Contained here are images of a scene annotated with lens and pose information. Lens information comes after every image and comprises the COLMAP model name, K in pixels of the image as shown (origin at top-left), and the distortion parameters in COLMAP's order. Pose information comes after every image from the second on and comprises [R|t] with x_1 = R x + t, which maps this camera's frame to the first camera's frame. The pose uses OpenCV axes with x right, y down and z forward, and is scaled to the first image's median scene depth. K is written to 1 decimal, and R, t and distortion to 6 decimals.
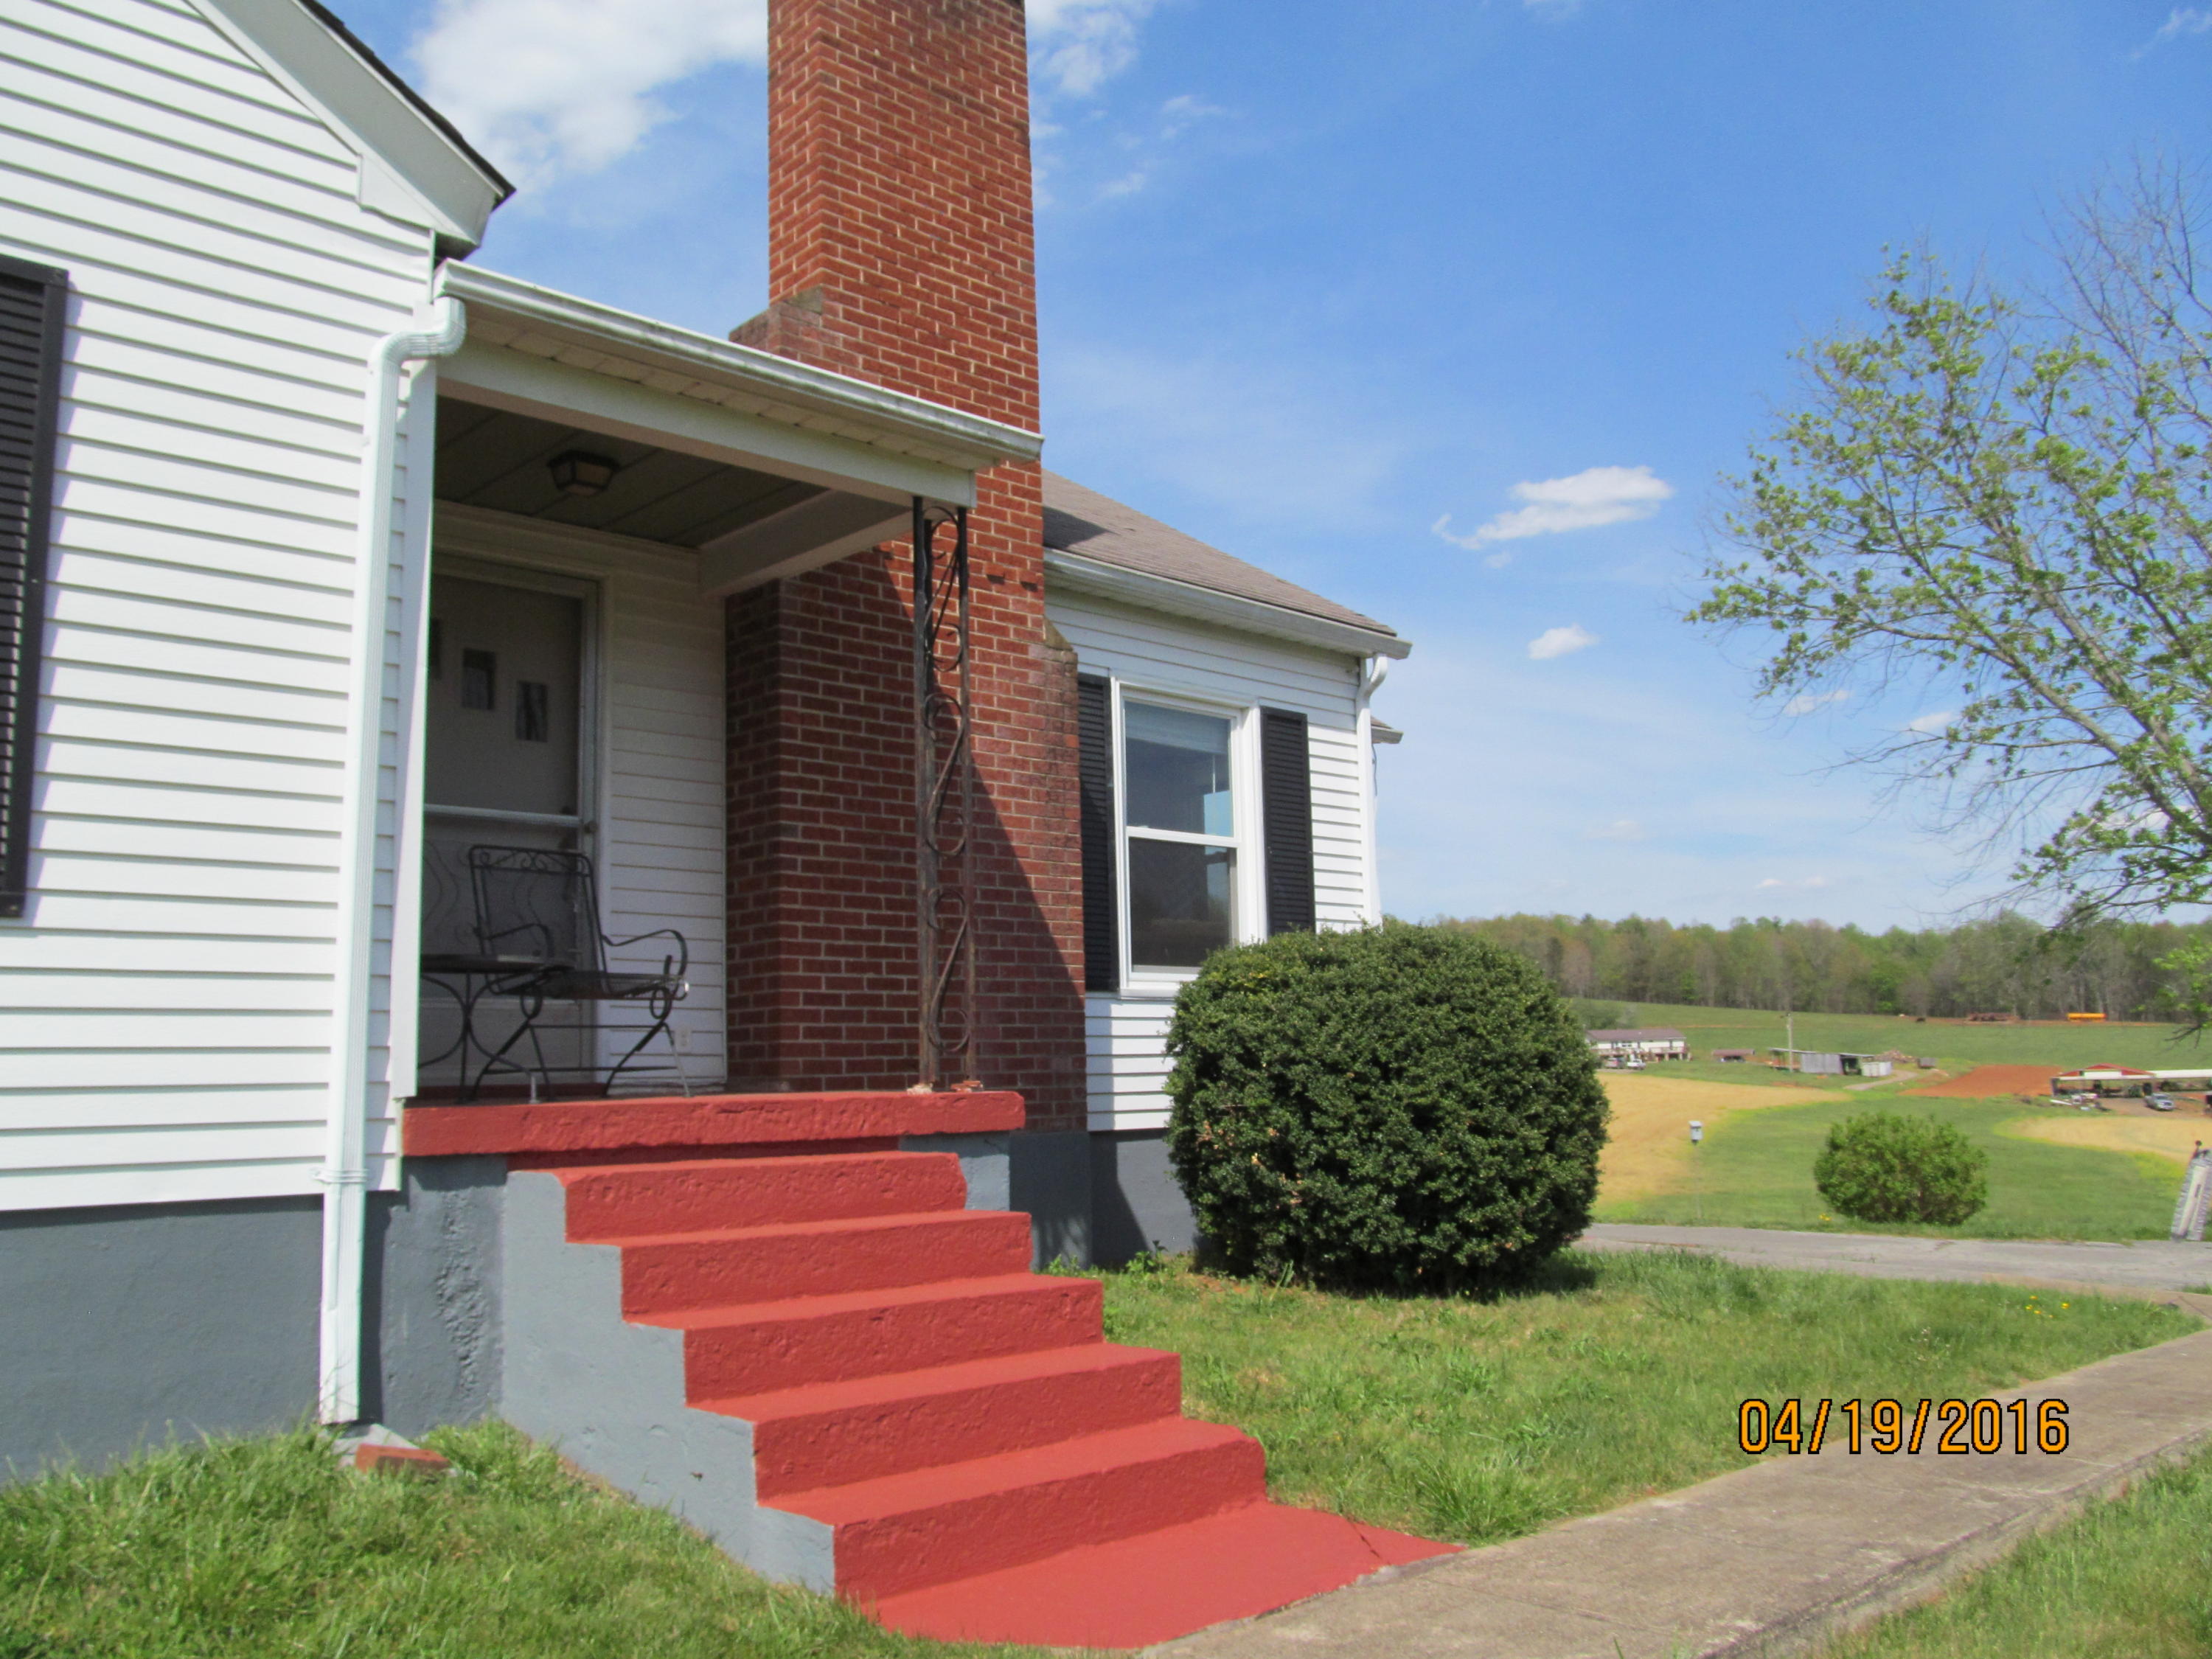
lens RADIAL K [[1819.9, 0, 1095.0], [0, 1819.9, 831.1], [0, 0, 1]] dist [-0.067989, 0.030011]
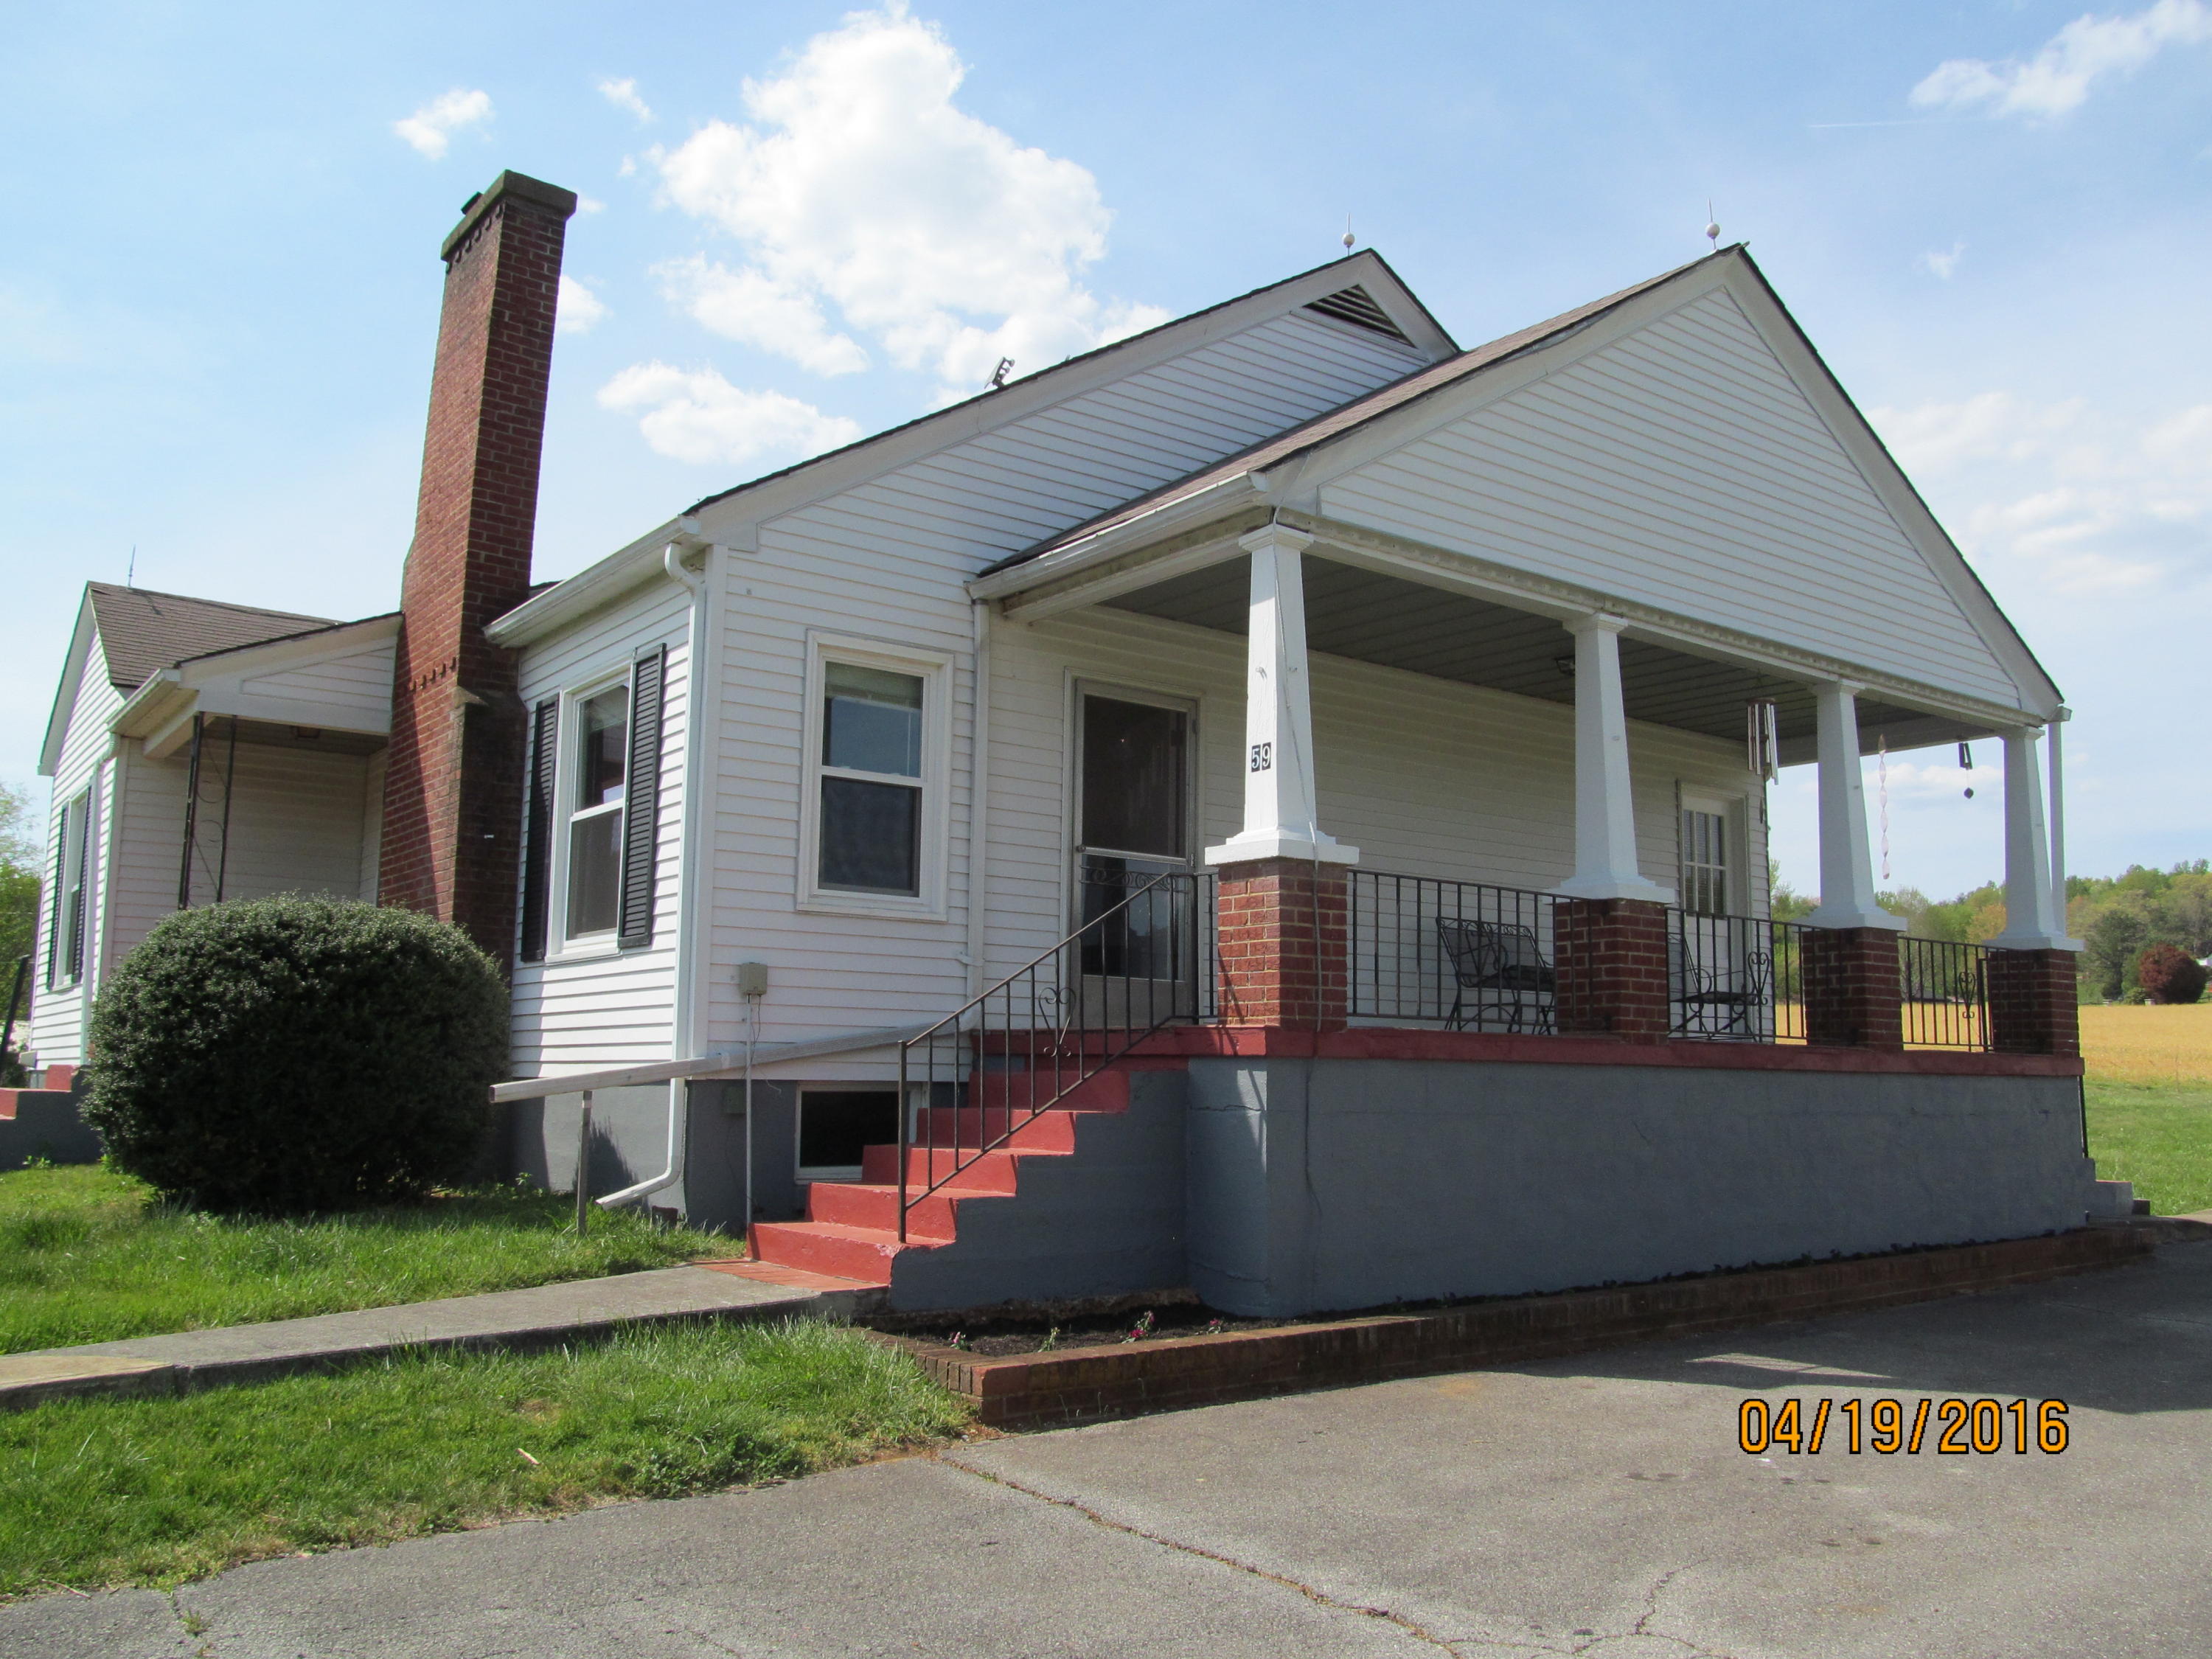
lens RADIAL K [[1819.9, 0, 1150.8], [0, 1819.9, 825.4], [0, 0, 1]] dist [-0.067989, 0.030011]
pose [[-0.100907, -0.124813, -0.987036, 1.326695], [0.126796, 0.982396, -0.137189, 0.248660], [0.986783, -0.138996, -0.083305, 1.757696]]
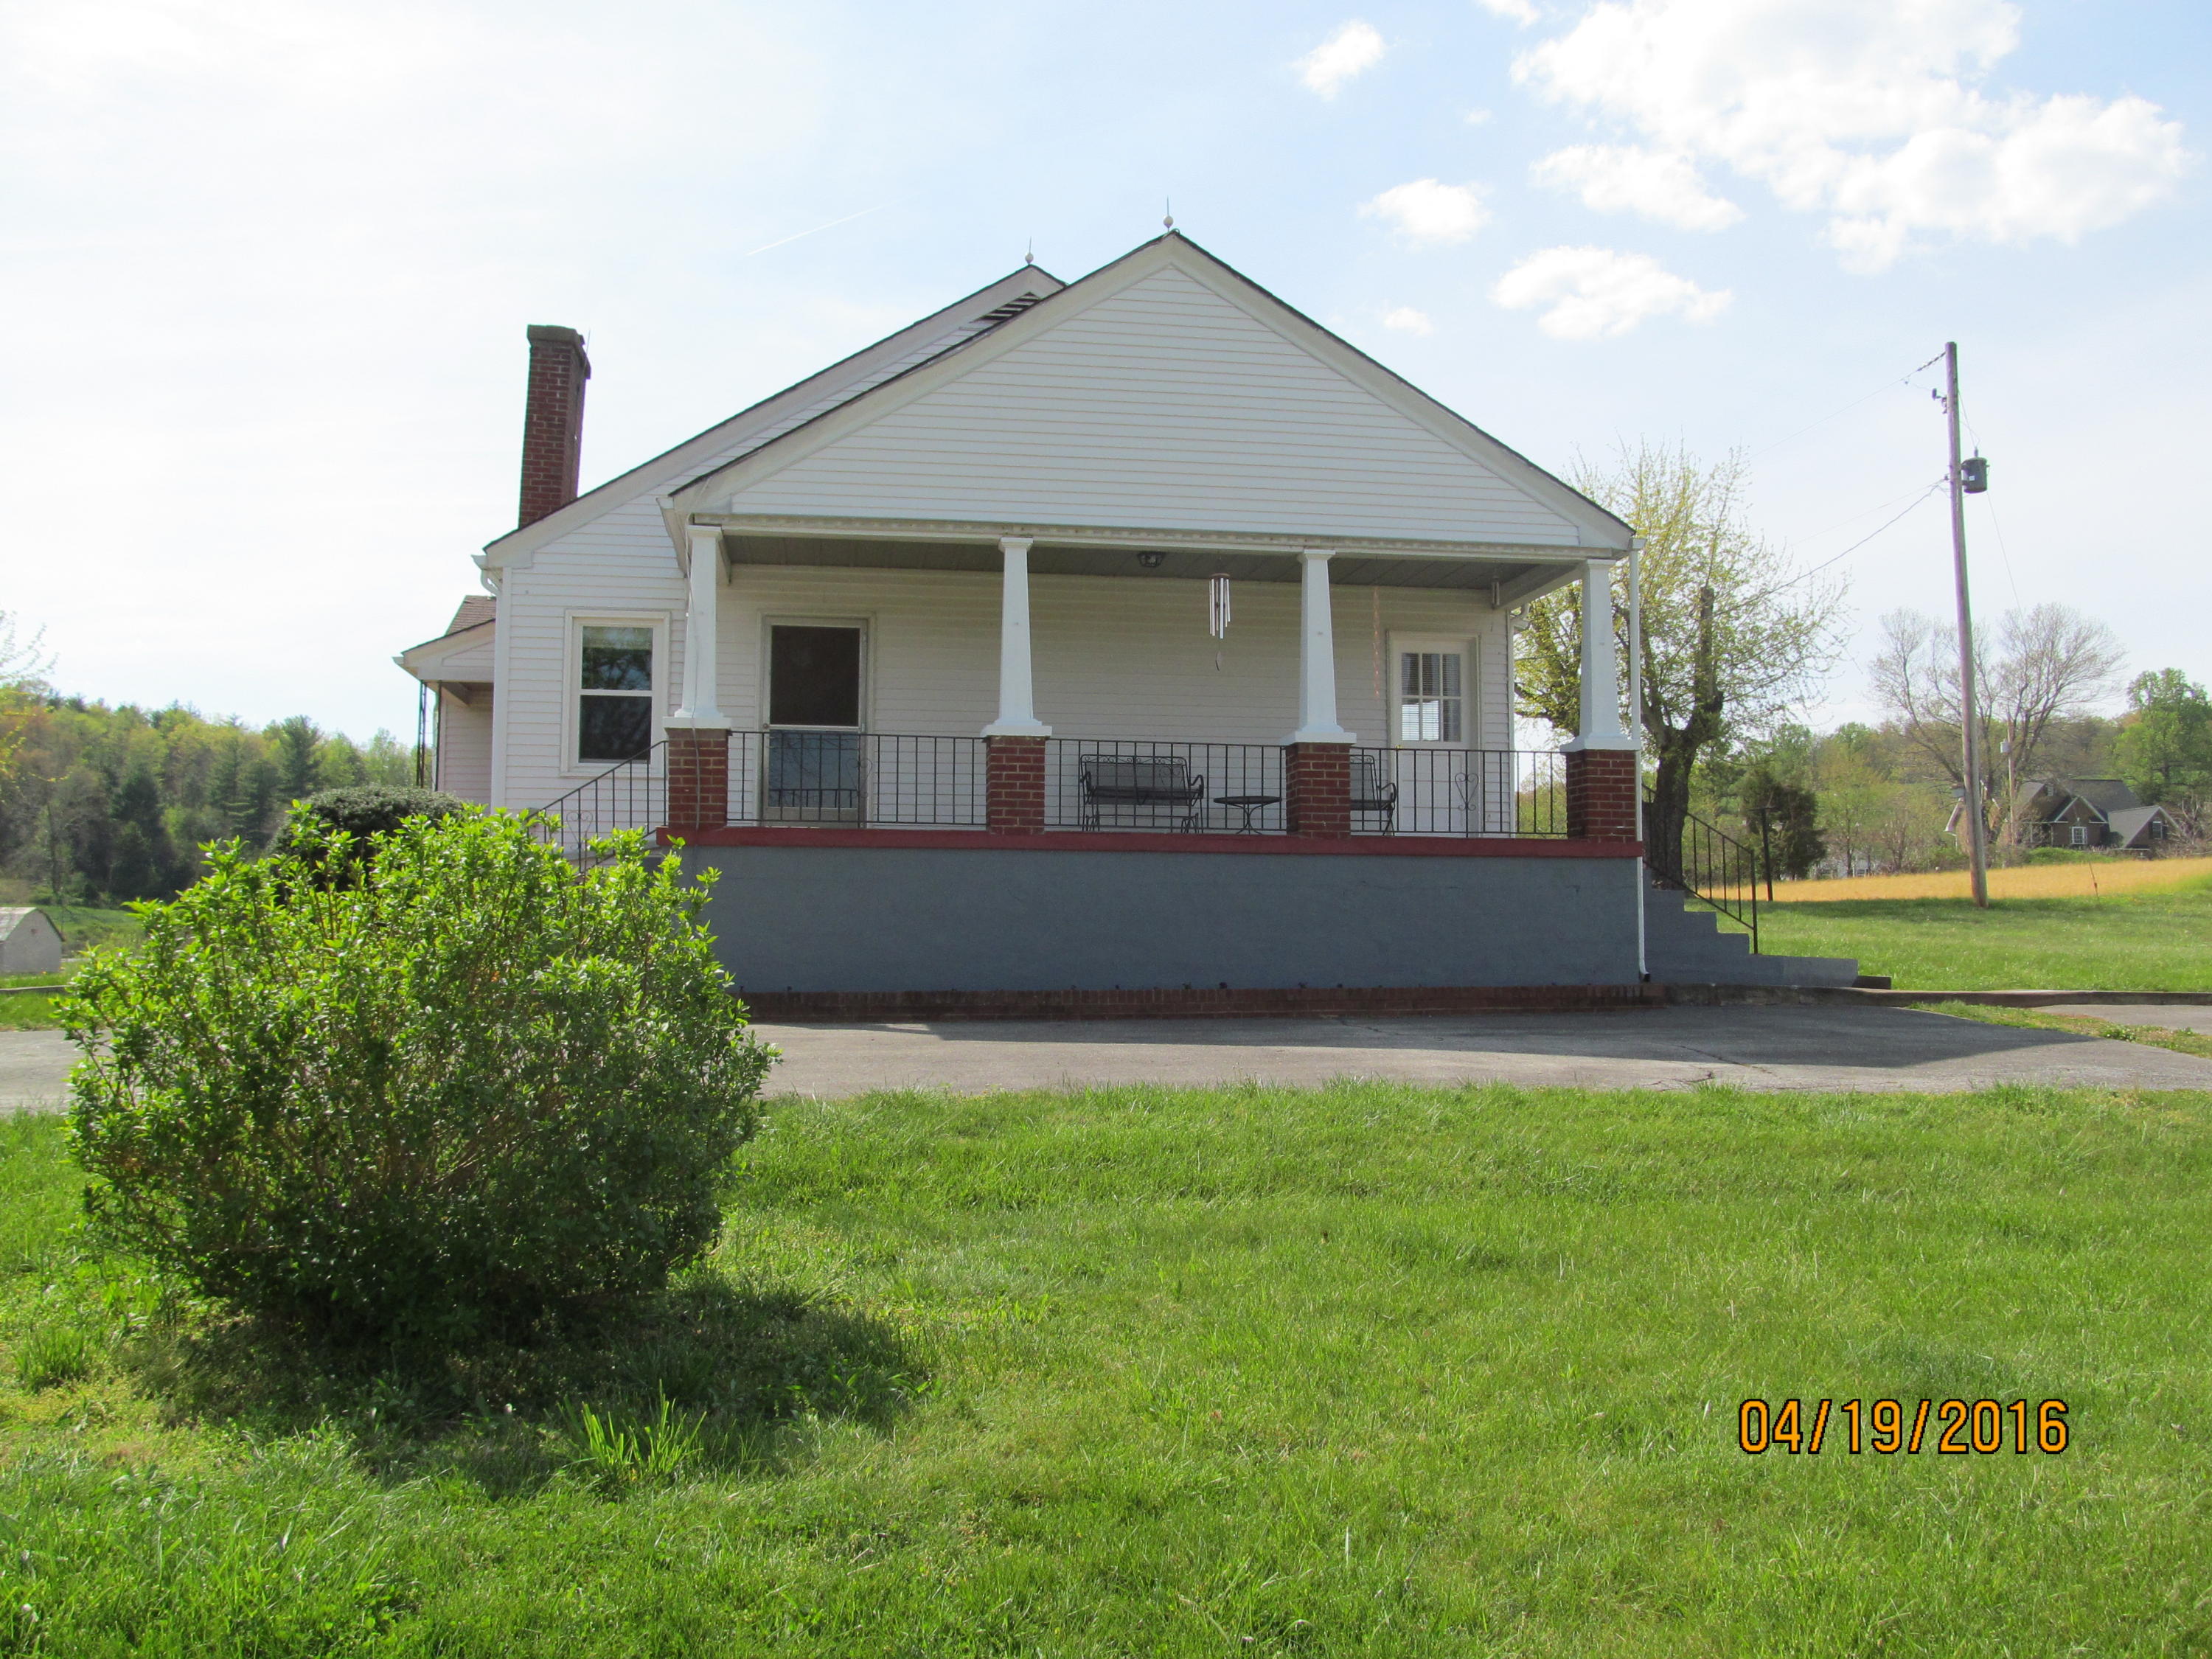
lens RADIAL K [[1819.9, 0, 1133.8], [0, 1819.9, 829.7], [0, 0, 1]] dist [-0.067989, 0.030011]
pose [[-0.562495, -0.040924, -0.825787, 1.480072], [0.121011, 0.983944, -0.131190, 0.513256], [0.817897, -0.173723, -0.548511, 3.048655]]
